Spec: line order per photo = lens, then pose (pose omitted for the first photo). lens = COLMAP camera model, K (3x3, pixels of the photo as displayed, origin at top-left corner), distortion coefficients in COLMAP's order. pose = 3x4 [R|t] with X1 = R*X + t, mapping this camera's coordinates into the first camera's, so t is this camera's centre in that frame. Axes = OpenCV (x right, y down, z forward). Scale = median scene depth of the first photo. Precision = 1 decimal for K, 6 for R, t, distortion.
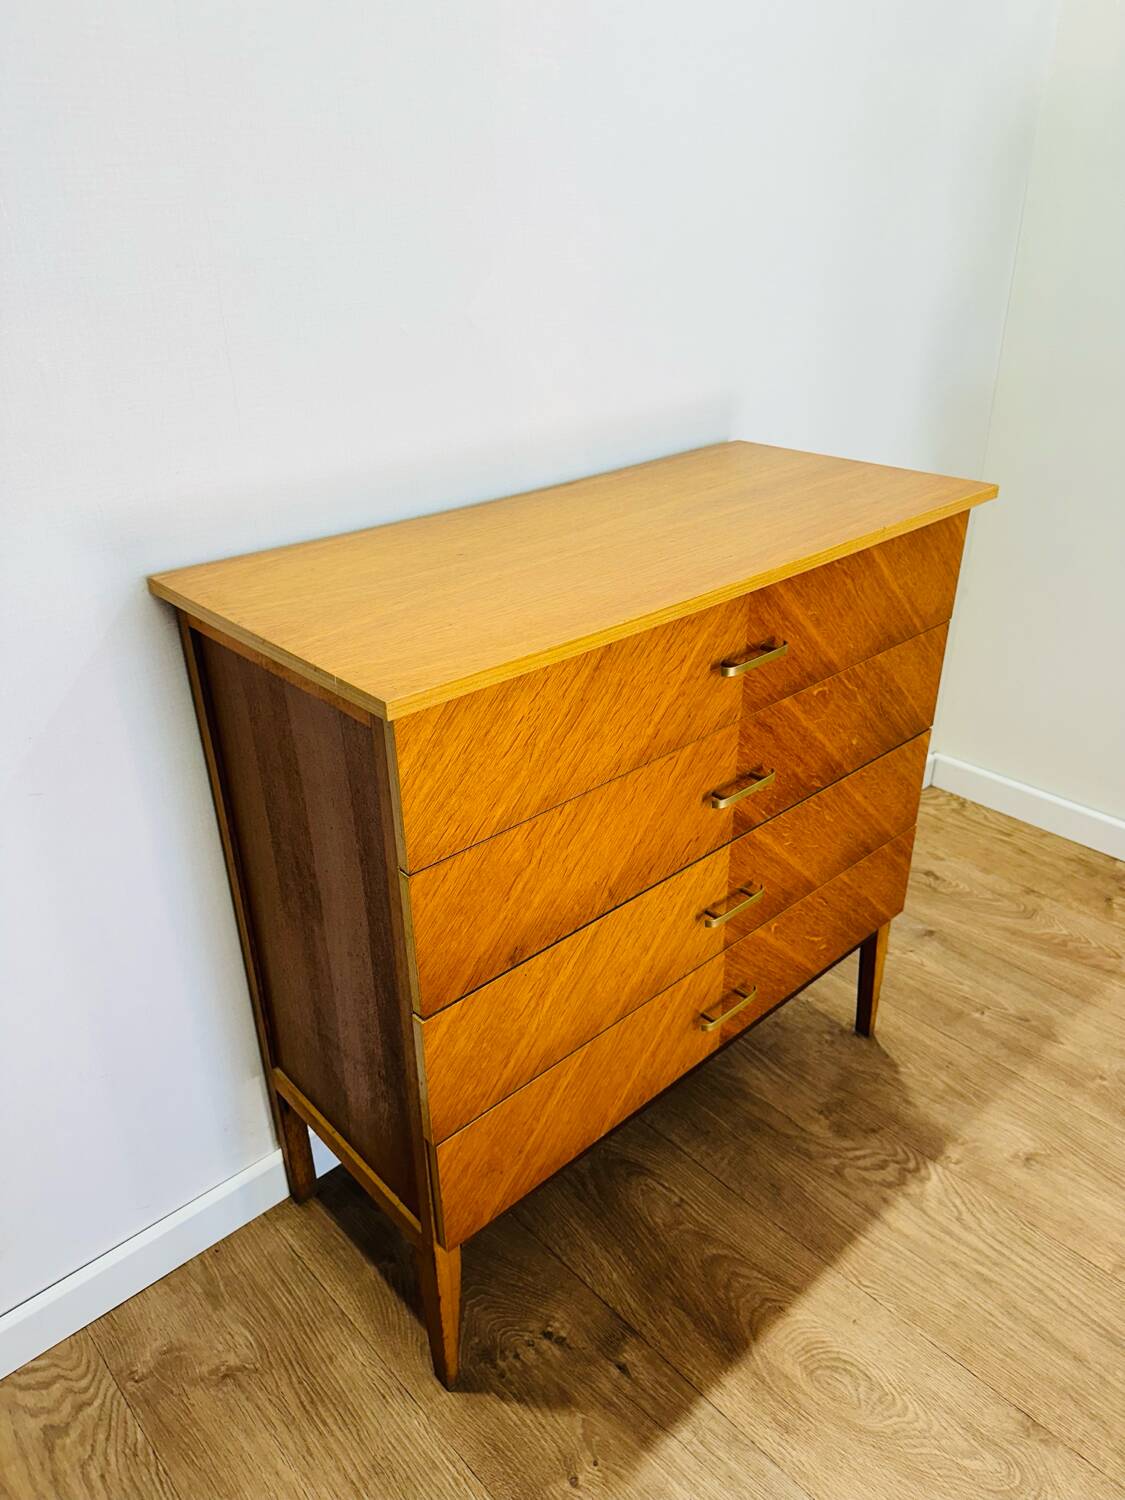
lens RADIAL K [[1055.9, 0, 563.5], [0, 1055.9, 755.9], [0, 0, 1]] dist [0.004595, -0.012151]
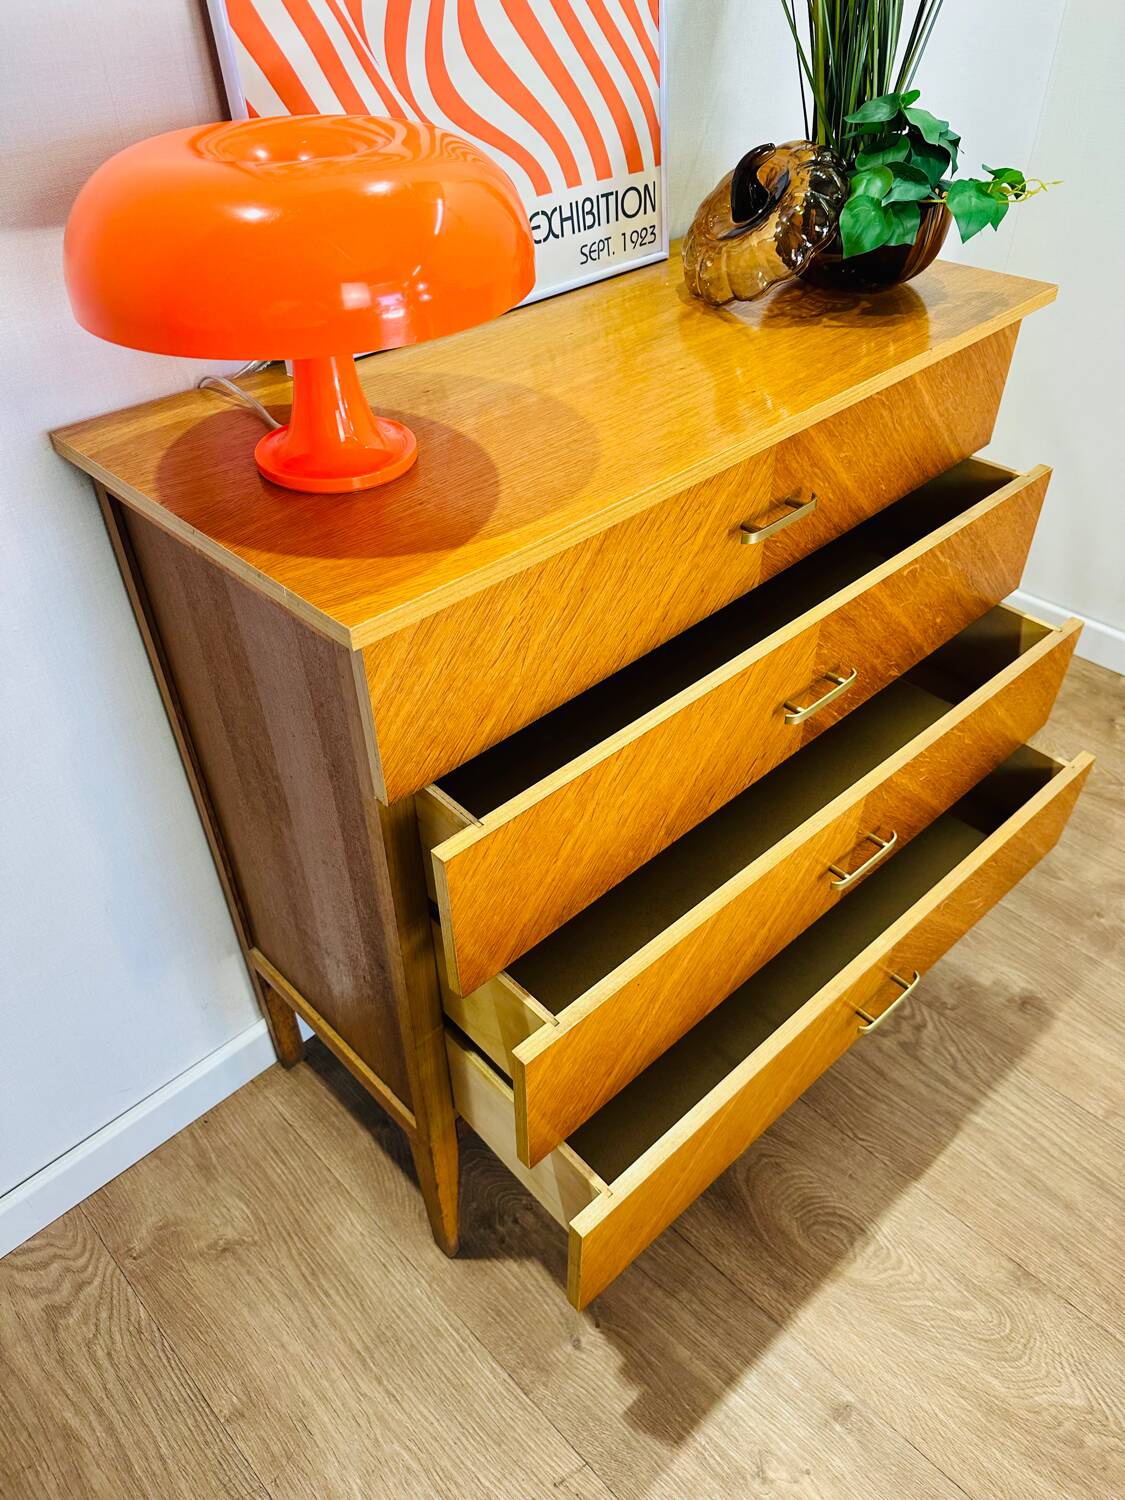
lens RADIAL K [[1051.5, 0, 561.3], [0, 1051.5, 753.1], [0, 0, 1]] dist [0.022189, -0.041605]
pose [[0.999408, -0.021317, 0.026996, -0.018205], [0.015010, 0.976426, 0.215329, -0.078363], [-0.030950, -0.214796, 0.976168, 0.114329]]
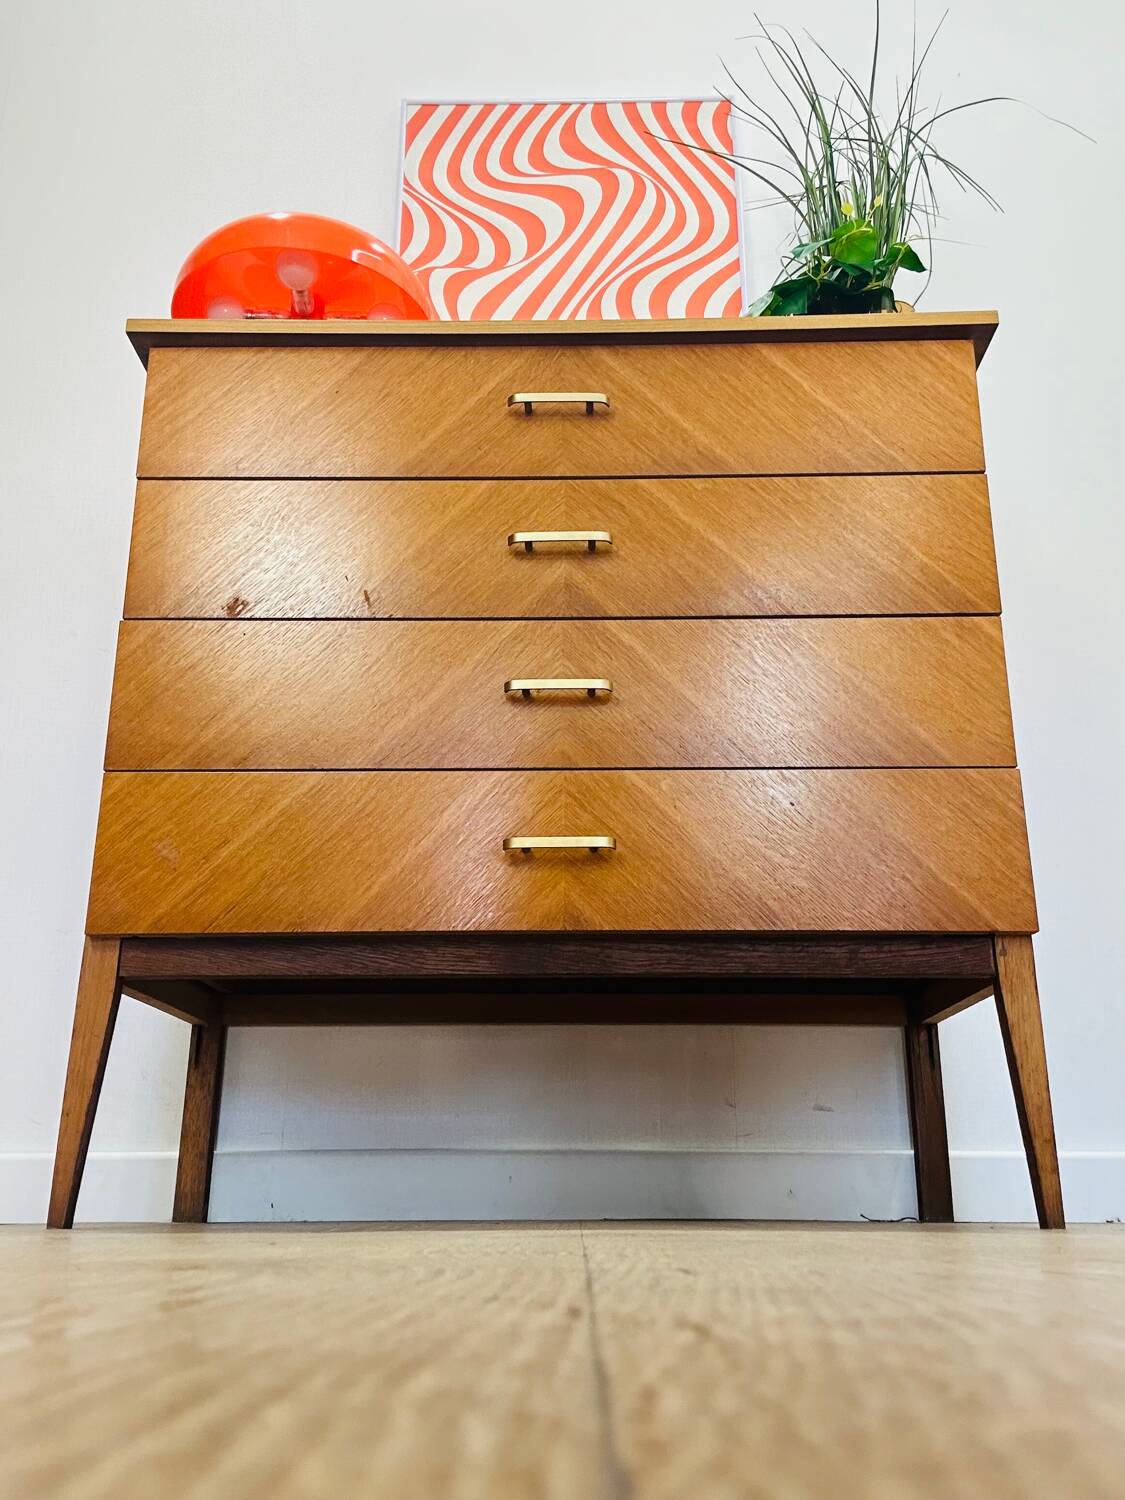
lens RADIAL K [[1304.1, 0, 577.3], [0, 1304.1, 783.9], [0, 0, 1]] dist [0.031325, -0.002370]
pose [[0.735460, -0.186328, -0.651444, 0.788792], [-0.324094, 0.747588, -0.579719, 0.750404], [0.595030, 0.637490, 0.489434, 0.540326]]
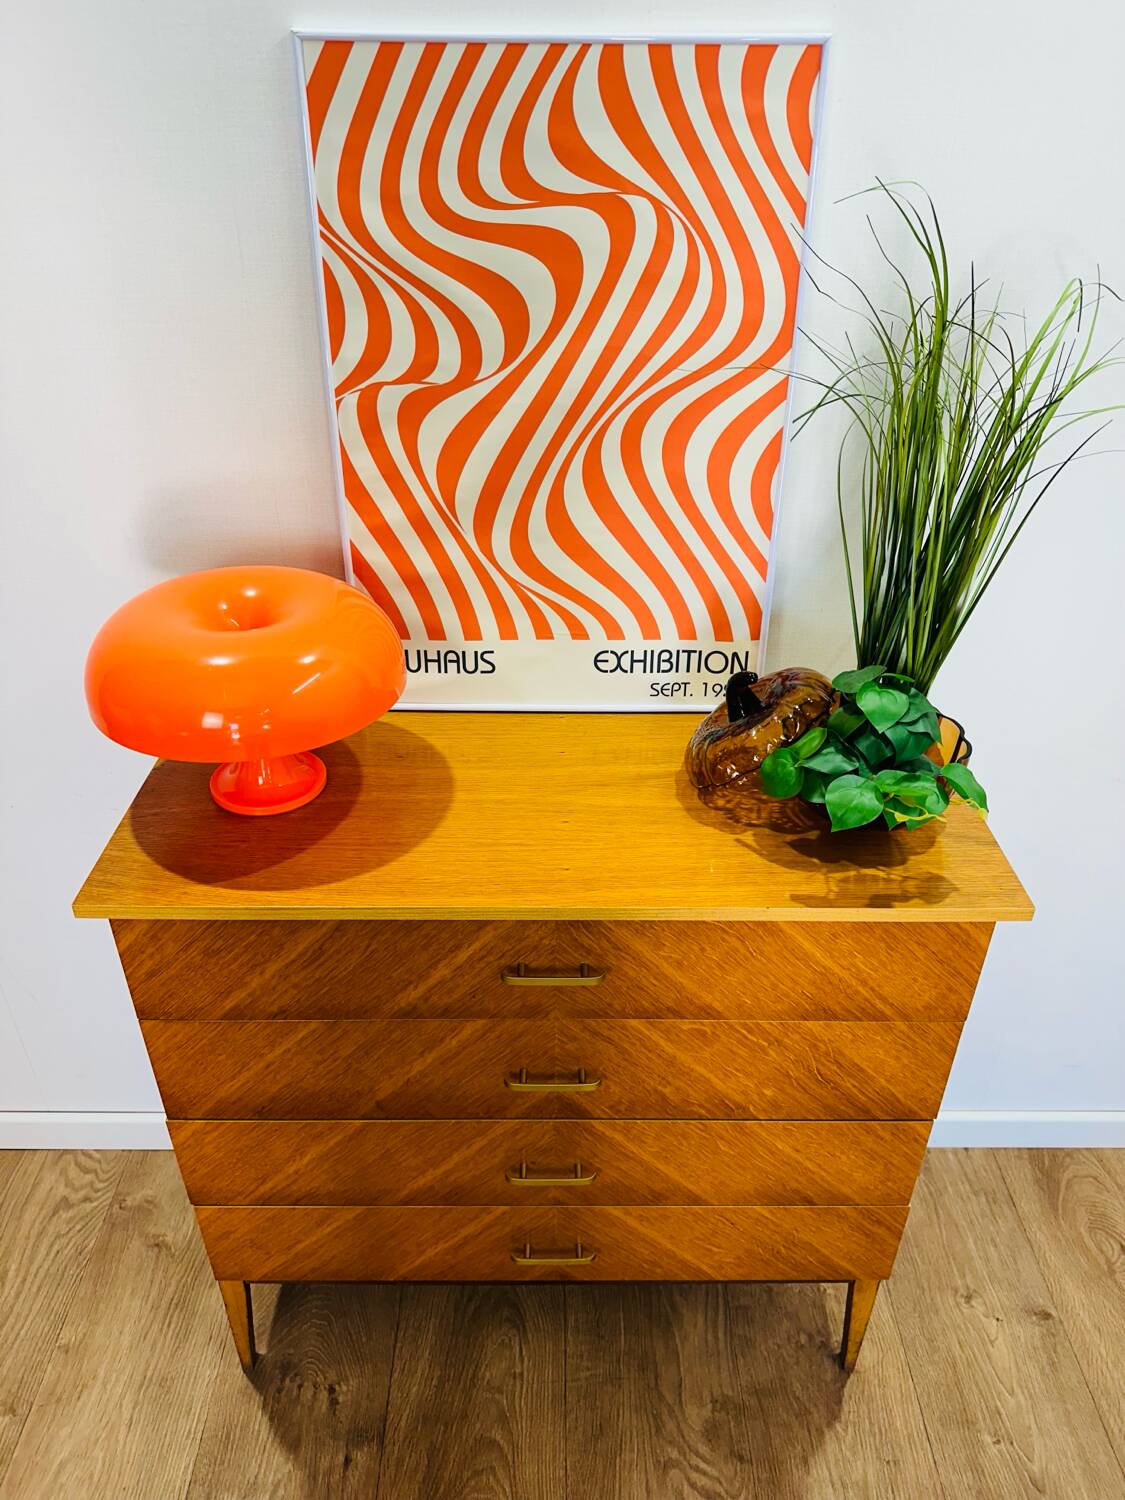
lens RADIAL K [[1058.3, 0, 567.6], [0, 1058.3, 753.0], [0, 0, 1]] dist [-0.007789, -0.001587]
pose [[0.745003, 0.377928, -0.549674, 0.547083], [-0.330766, 0.924879, 0.187596, -0.397045], [0.579280, 0.042054, 0.814043, 0.181563]]
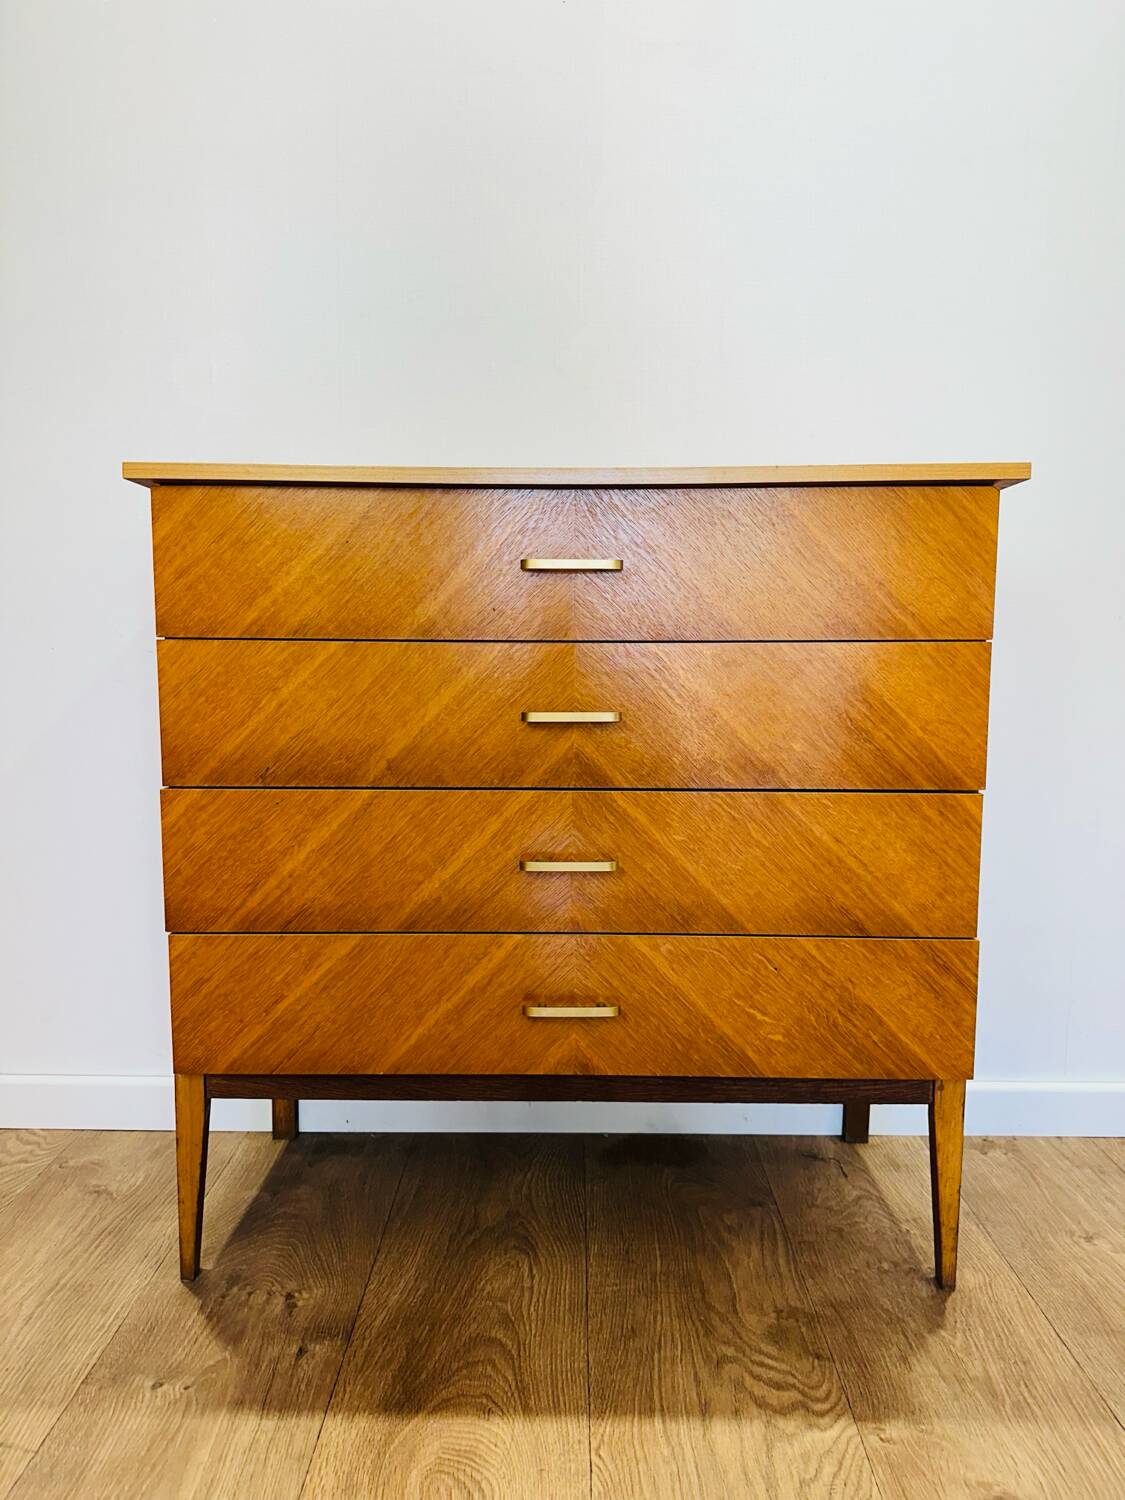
lens RADIAL K [[1053.3, 0, 568.6], [0, 1053.3, 761.6], [0, 0, 1]] dist [0.028707, -0.040262]
pose [[0.733653, 0.094698, -0.672894, 0.729278], [-0.330278, 0.915101, -0.231316, 0.258082], [0.593860, 0.391948, 0.702643, 0.321922]]
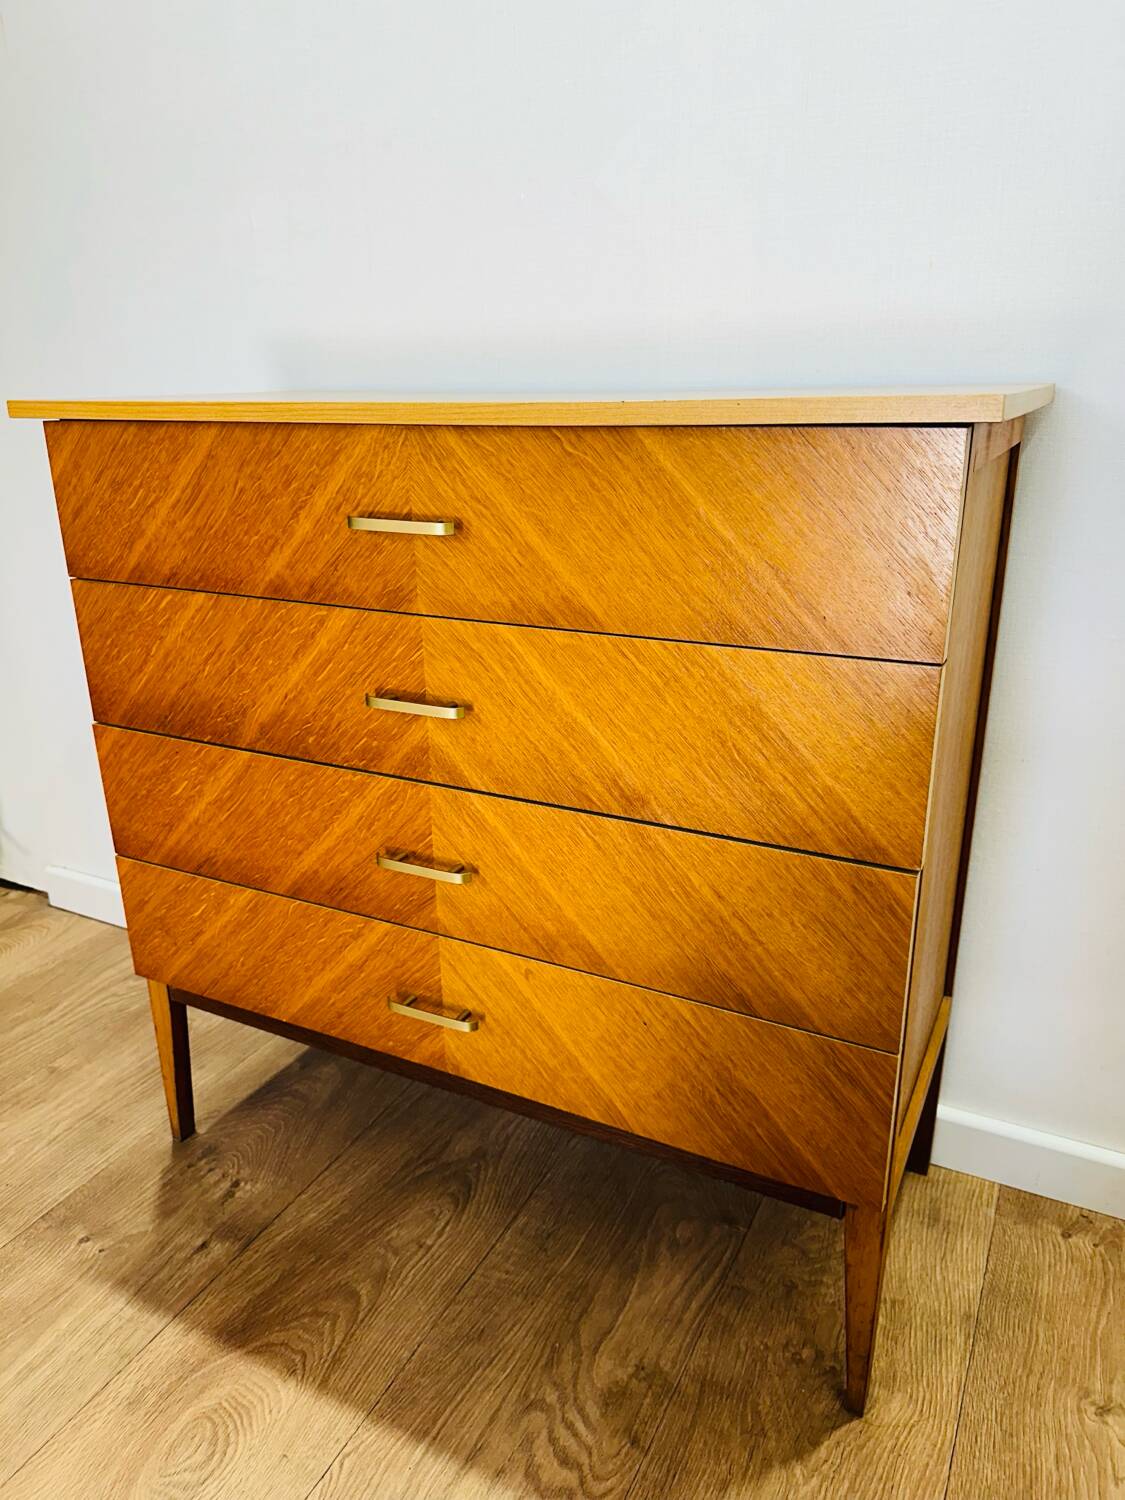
lens RADIAL K [[1073.7, 0, 567.7], [0, 1073.7, 753.0], [0, 0, 1]] dist [0.002519, -0.011382]
pose [[0.354125, 0.325727, -0.876640, 0.846010], [-0.427163, 0.890224, 0.158219, -0.104361], [0.831942, 0.318438, 0.454389, 0.671635]]
